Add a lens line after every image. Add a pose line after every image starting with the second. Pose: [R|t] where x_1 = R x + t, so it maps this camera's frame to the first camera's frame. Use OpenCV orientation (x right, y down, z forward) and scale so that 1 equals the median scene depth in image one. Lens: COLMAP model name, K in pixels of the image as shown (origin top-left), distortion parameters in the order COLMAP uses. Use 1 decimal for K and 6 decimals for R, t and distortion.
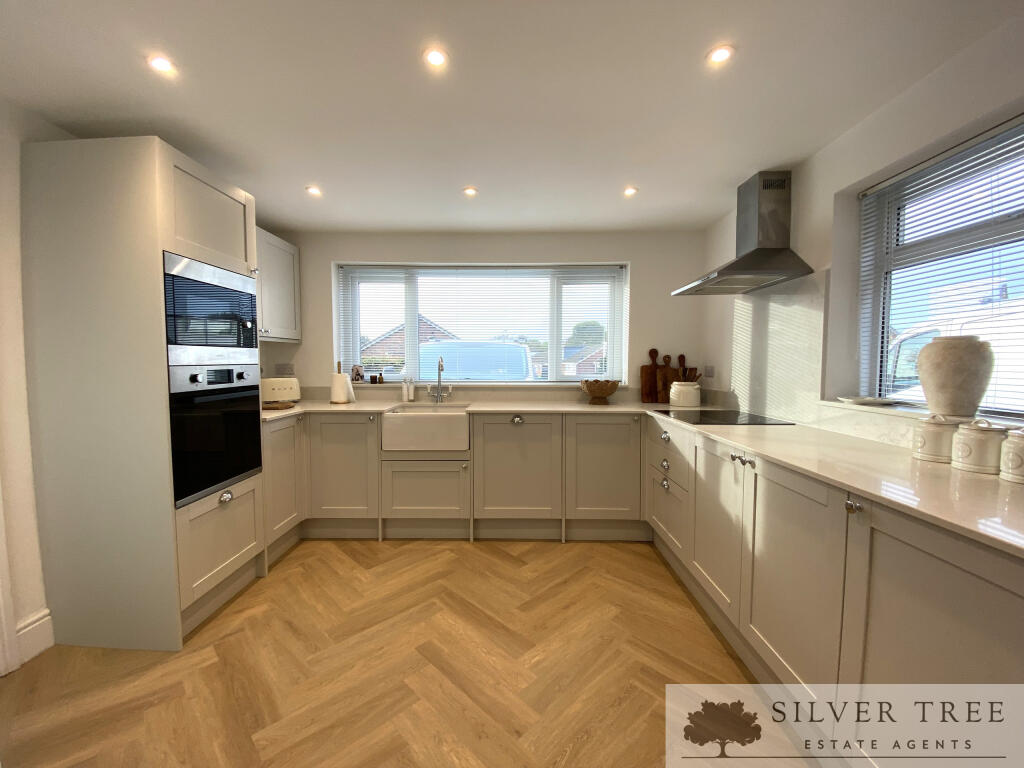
lens RADIAL K [[414.7, 0, 512.0], [0, 414.7, 384.0], [0, 0, 1]] dist [0.043426, -0.027604]
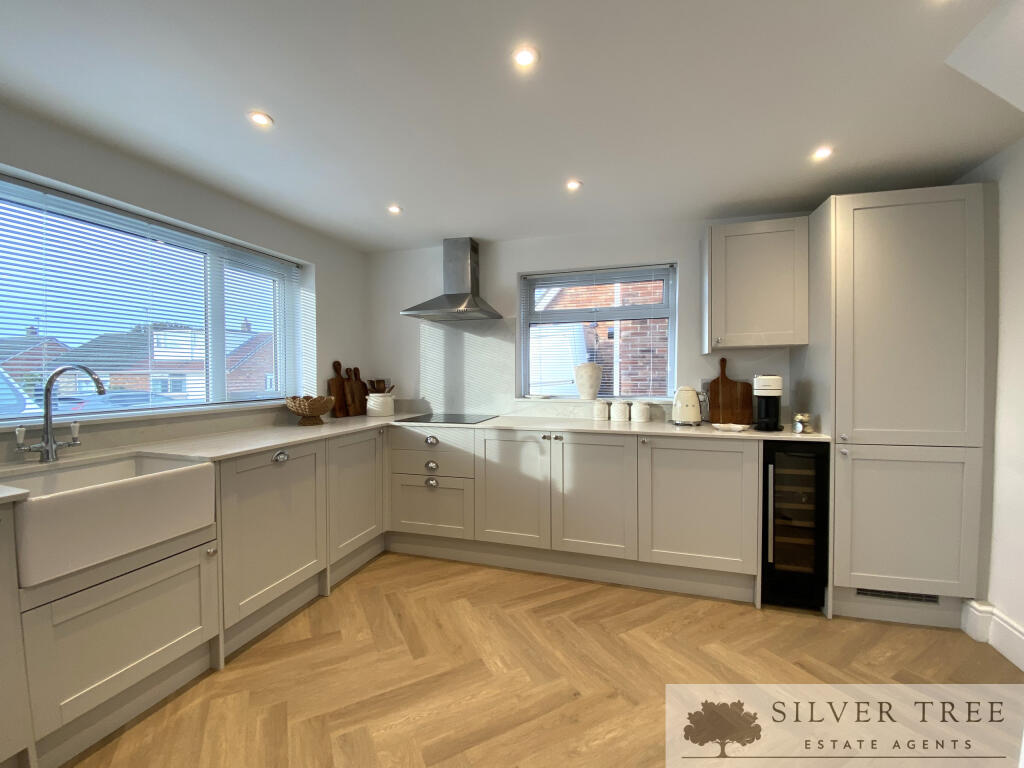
lens RADIAL K [[409.4, 0, 525.1], [0, 409.4, 383.6], [0, 0, 1]] dist [0.042770, -0.026740]
pose [[0.284348, -0.024471, 0.958409, -0.604472], [0.052330, 0.998580, 0.009972, -0.025860], [-0.957292, 0.047318, 0.285224, 0.420063]]
